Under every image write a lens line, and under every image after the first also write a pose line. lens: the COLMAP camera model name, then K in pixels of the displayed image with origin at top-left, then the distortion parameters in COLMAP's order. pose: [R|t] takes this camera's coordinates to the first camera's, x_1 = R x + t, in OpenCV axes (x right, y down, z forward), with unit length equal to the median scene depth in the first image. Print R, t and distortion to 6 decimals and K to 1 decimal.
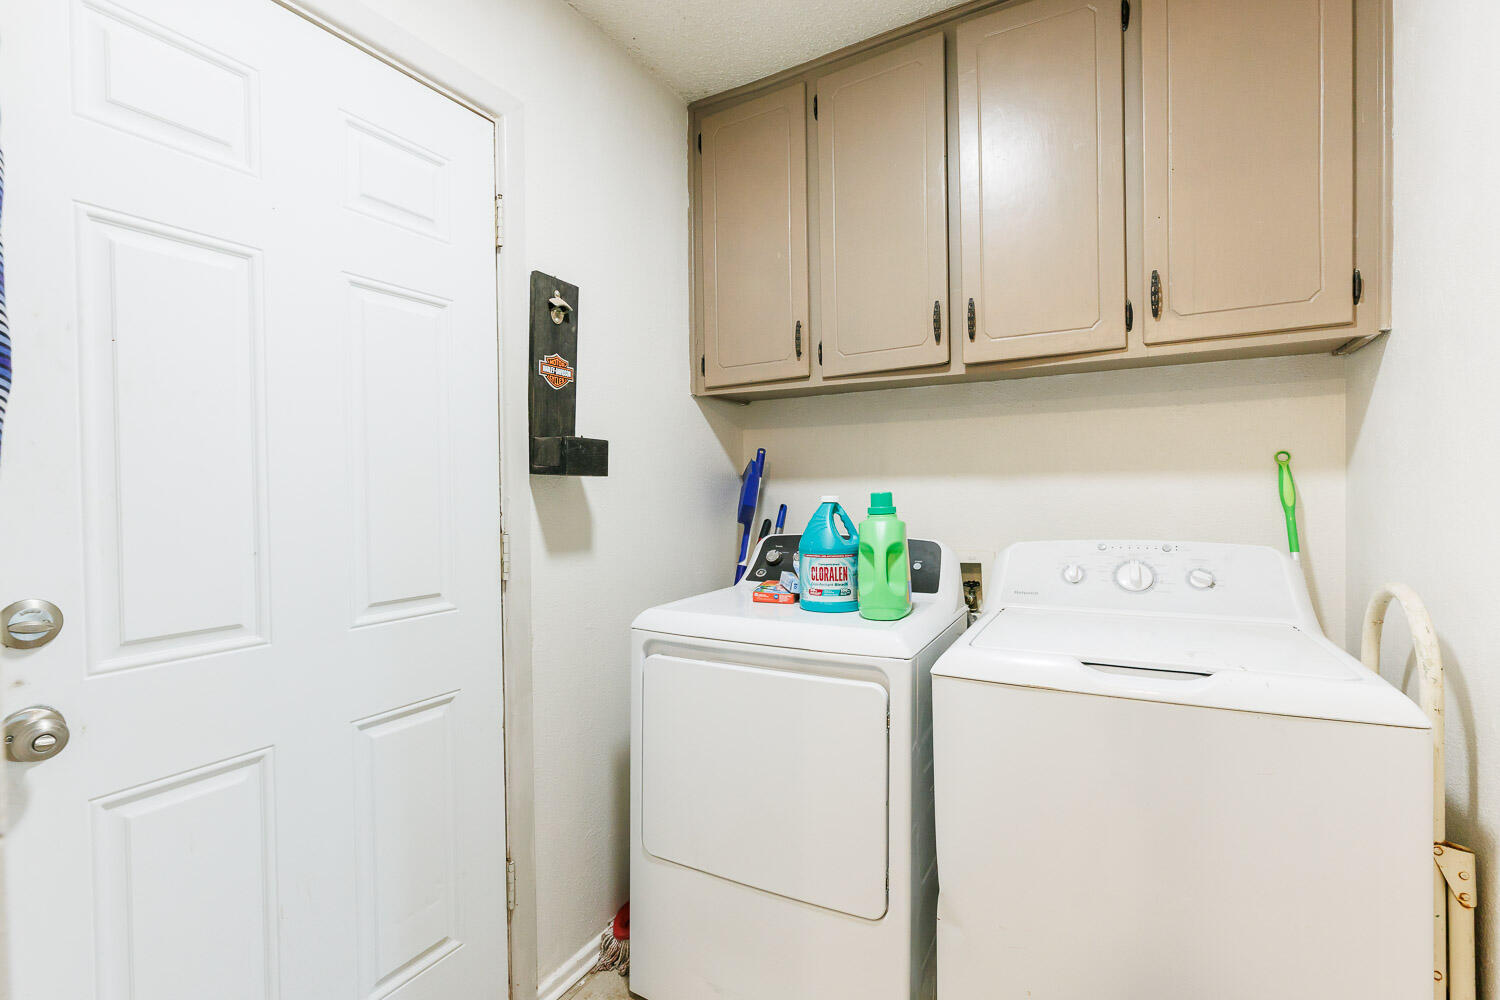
lens RADIAL K [[685.0, 0, 754.2], [0, 685.0, 495.7], [0, 0, 1]] dist [0.001622, -0.000238]
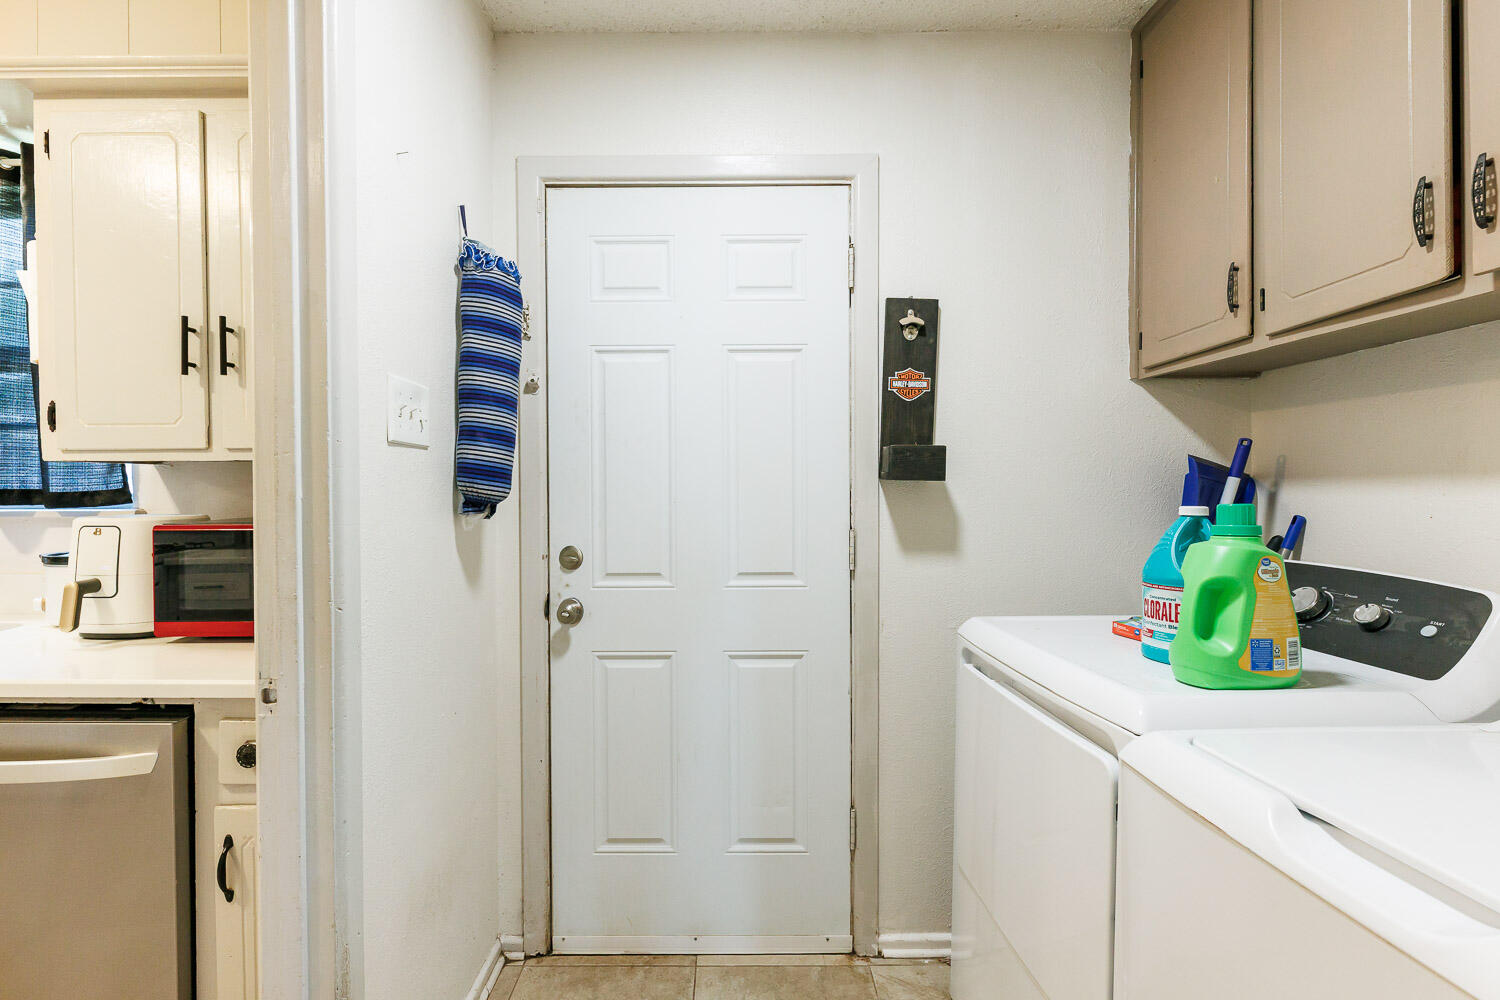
lens RADIAL K [[685.0, 0, 720.1], [0, 685.0, 489.7], [0, 0, 1]] dist [0.001622, -0.000238]
pose [[0.483507, 0.008589, -0.875298, 0.516326], [-0.009340, 0.999946, 0.004652, -0.016444], [0.875291, 0.005926, 0.483561, 0.211496]]
